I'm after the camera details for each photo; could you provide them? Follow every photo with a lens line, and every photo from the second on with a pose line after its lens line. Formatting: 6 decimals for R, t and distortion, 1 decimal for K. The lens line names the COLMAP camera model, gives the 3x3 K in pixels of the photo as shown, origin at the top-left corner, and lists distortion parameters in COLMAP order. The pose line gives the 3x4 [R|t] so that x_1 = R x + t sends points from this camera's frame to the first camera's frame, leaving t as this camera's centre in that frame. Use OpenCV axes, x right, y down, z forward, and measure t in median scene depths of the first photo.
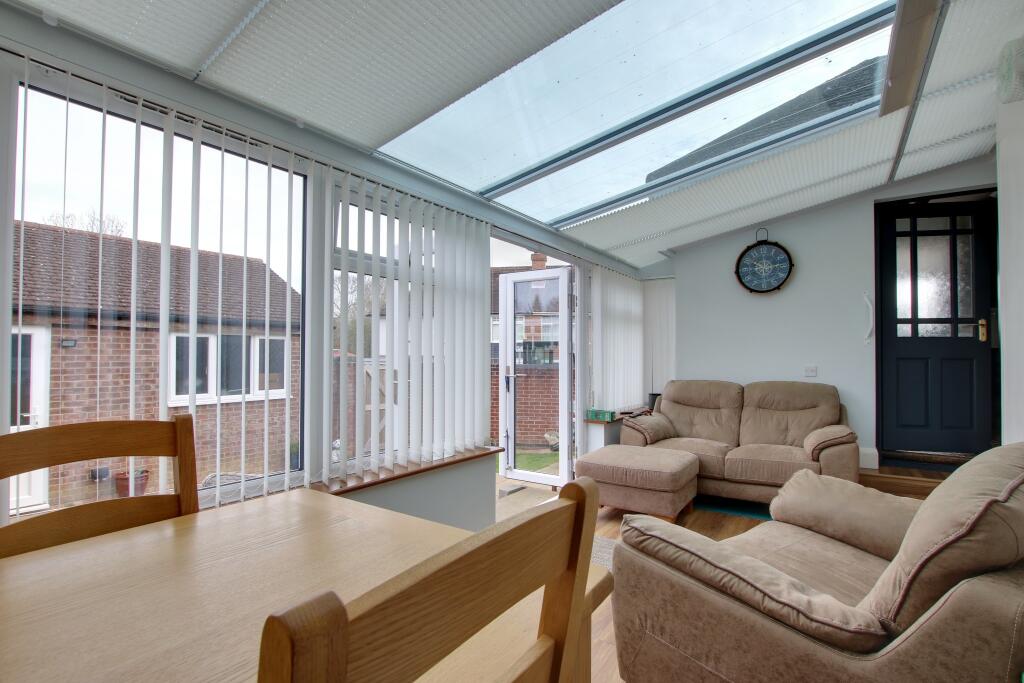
lens RADIAL K [[499.6, 0, 512.0], [0, 499.6, 341.5], [0, 0, 1]] dist [-0.001380, -0.000278]
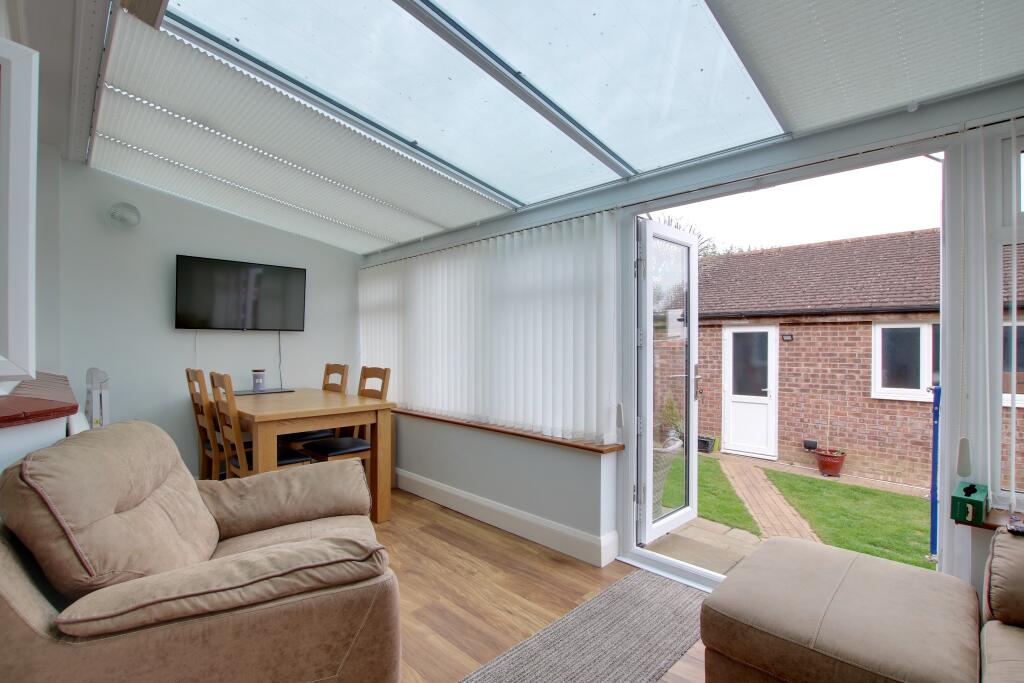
lens RADIAL K [[469.2, 0, 512.0], [0, 469.2, 341.5], [0, 0, 1]] dist [-0.002033, -0.000367]
pose [[-0.180236, -0.011148, -0.983560, 0.428382], [0.024012, 0.999588, -0.015730, 0.014999], [0.983330, -0.026452, -0.179894, 0.506961]]
